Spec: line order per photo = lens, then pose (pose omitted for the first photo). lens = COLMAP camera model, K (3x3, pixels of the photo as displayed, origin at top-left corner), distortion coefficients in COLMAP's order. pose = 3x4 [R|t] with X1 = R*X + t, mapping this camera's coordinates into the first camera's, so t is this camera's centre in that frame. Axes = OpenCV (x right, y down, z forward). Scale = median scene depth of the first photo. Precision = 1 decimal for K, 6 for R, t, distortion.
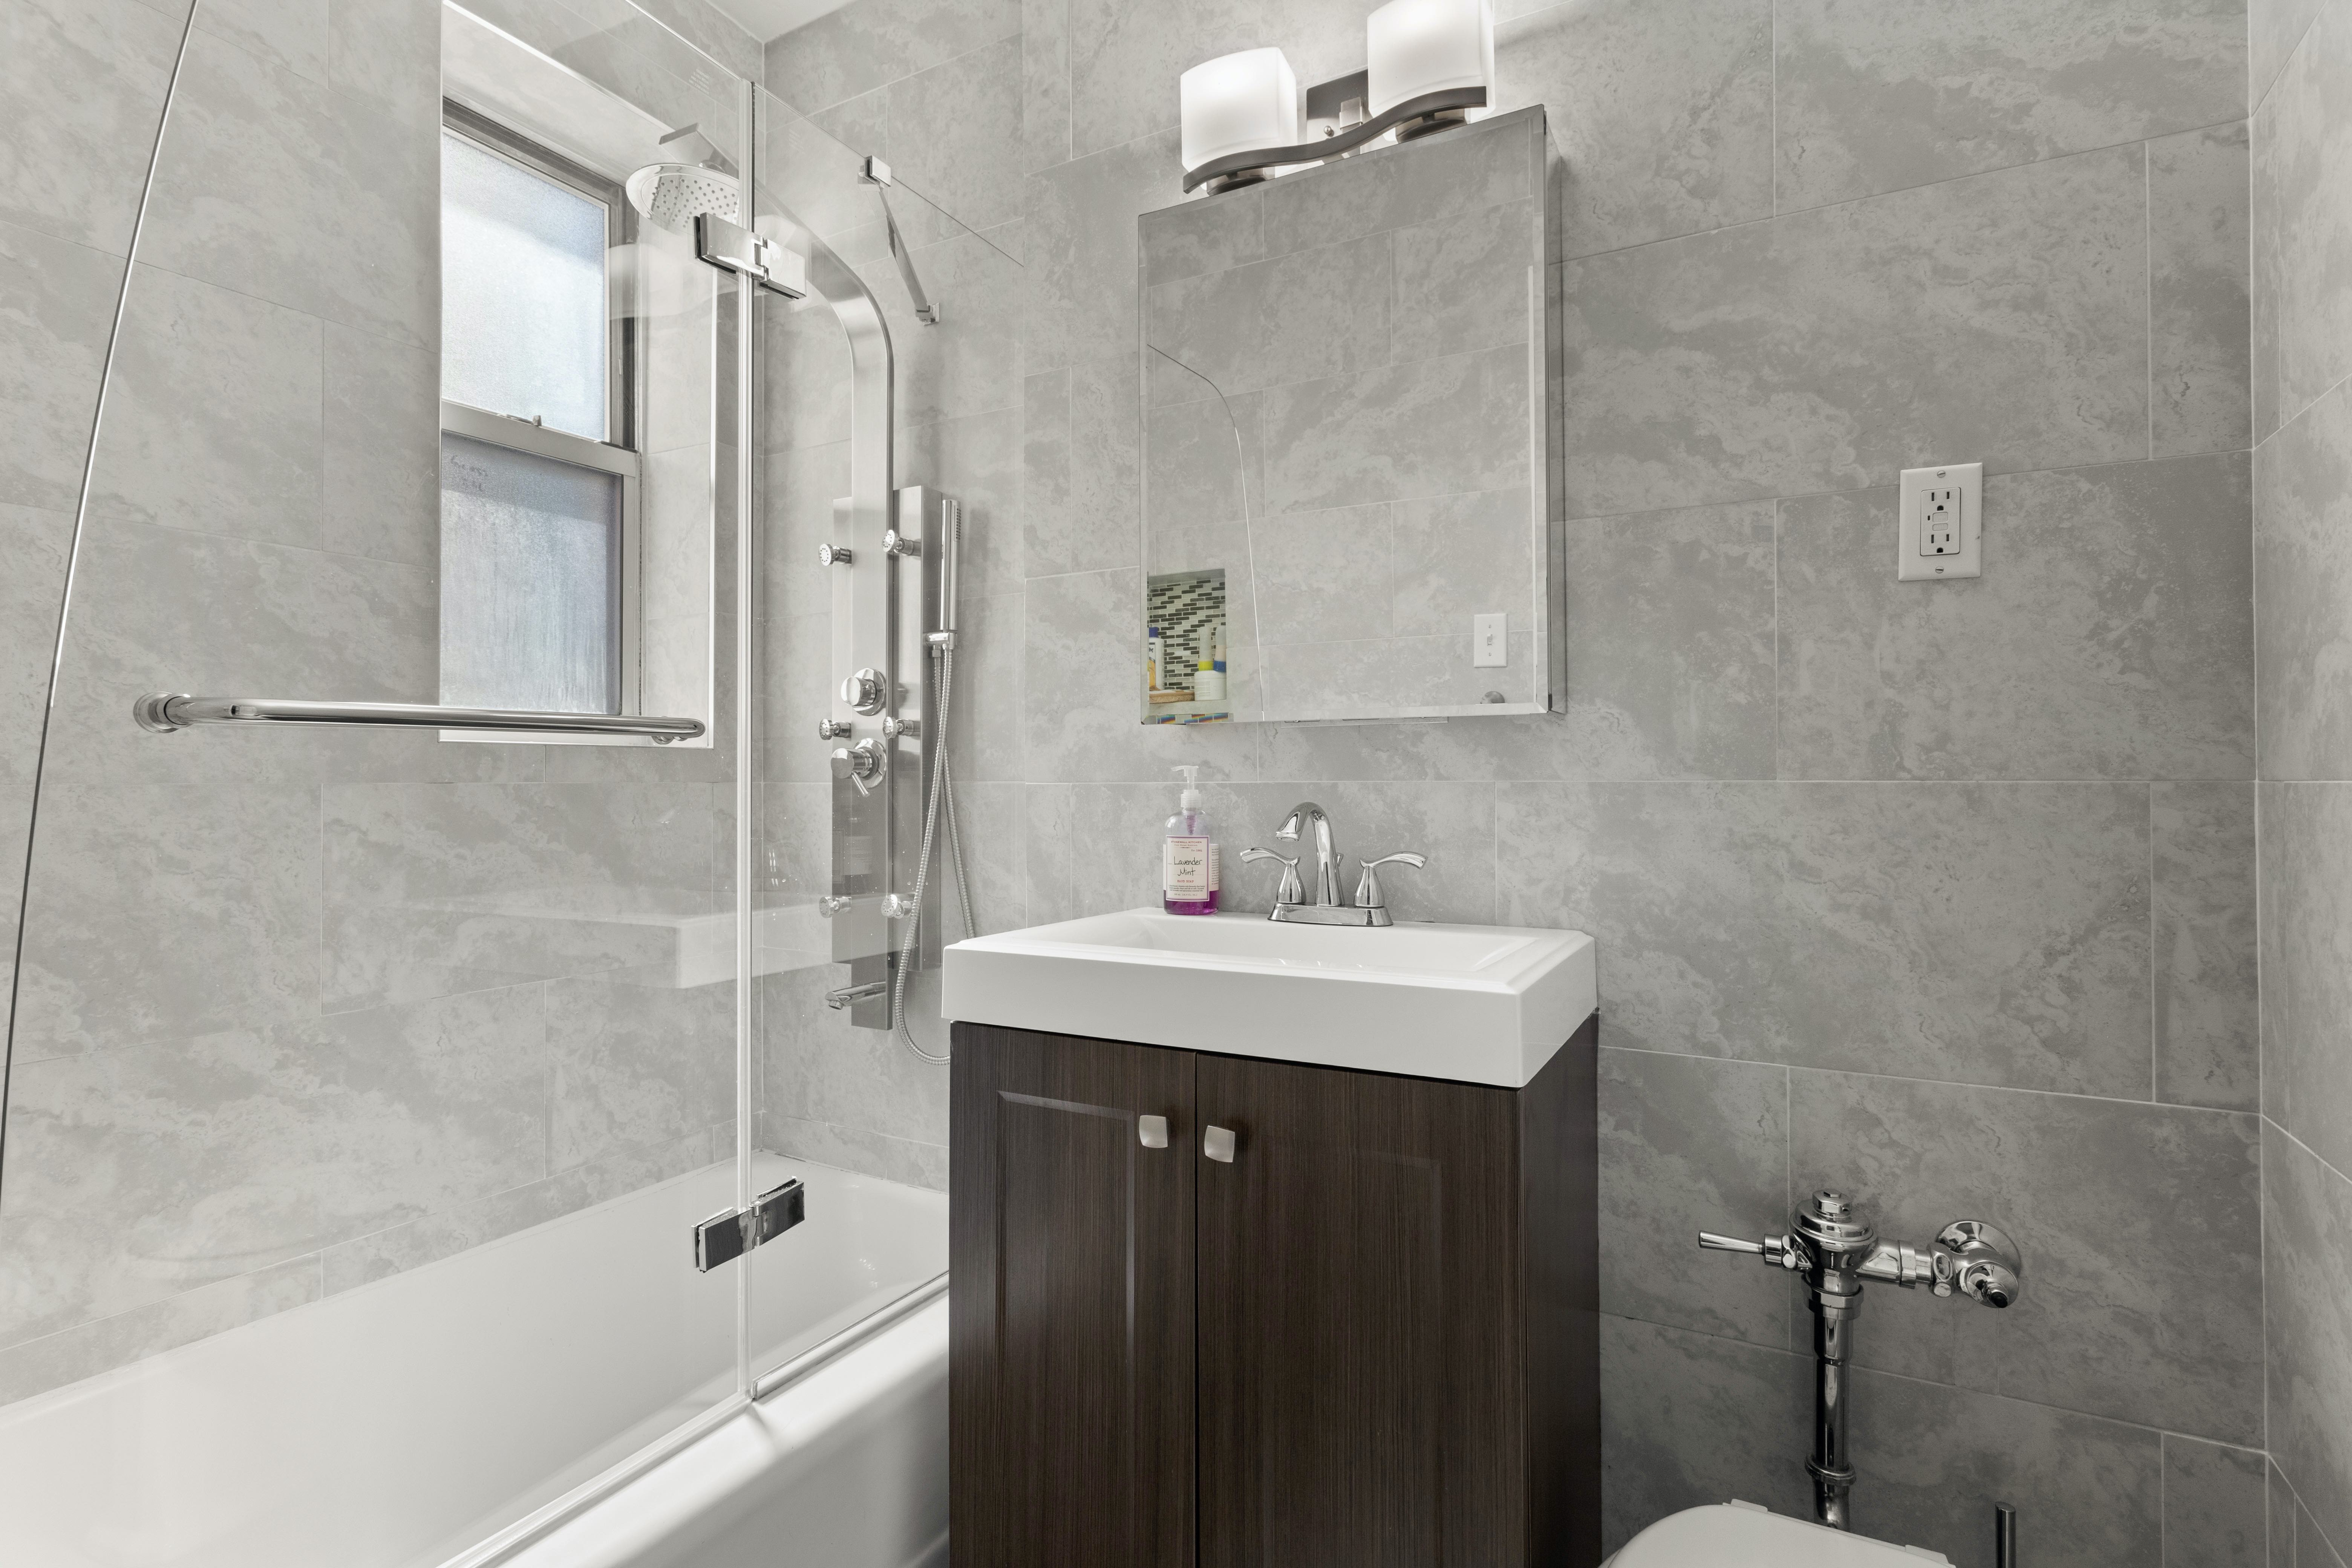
lens RADIAL K [[1152.5, 0, 1176.0], [0, 1152.5, 784.0], [0, 0, 1]] dist [0.003365, 0.000578]
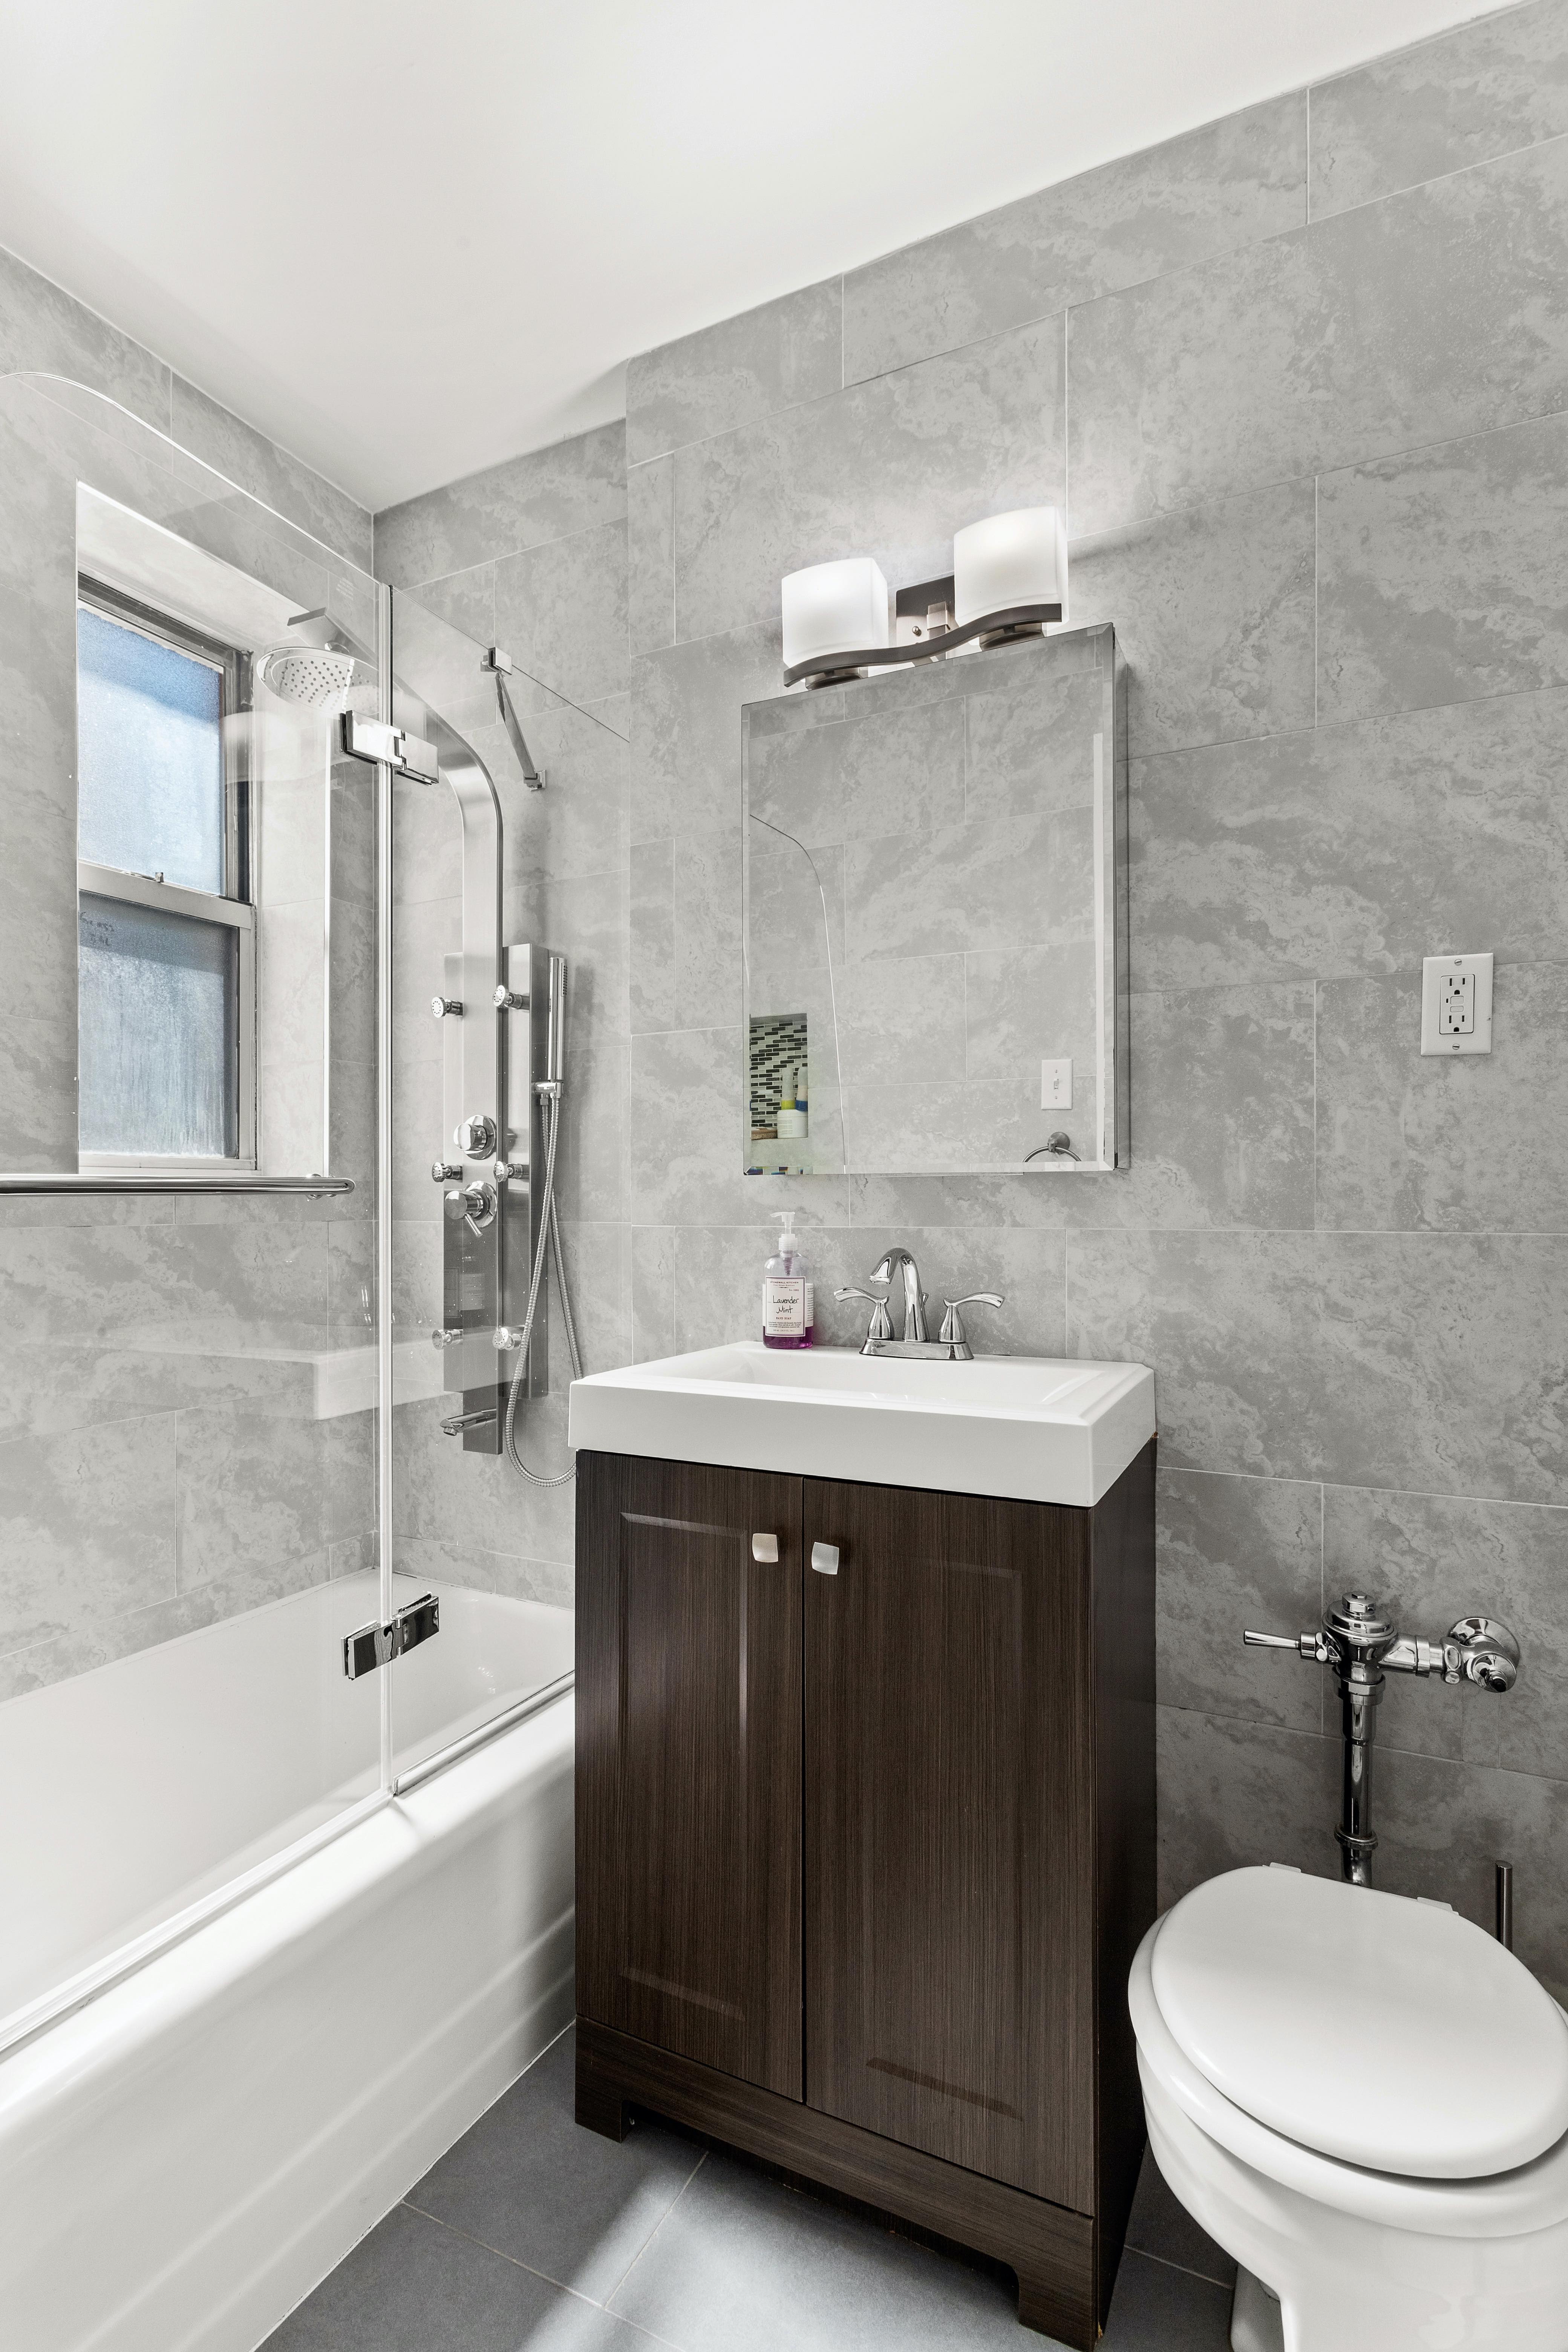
lens RADIAL K [[1152.7, 0, 780.3], [0, 1152.7, 1212.5], [0, 0, 1]] dist [0.002148, 0.000524]
pose [[0.999229, 0.000499, 0.039254, -0.041338], [-0.001022, 0.999911, 0.013324, -0.033129], [-0.039244, -0.013353, 0.999140, -0.096913]]
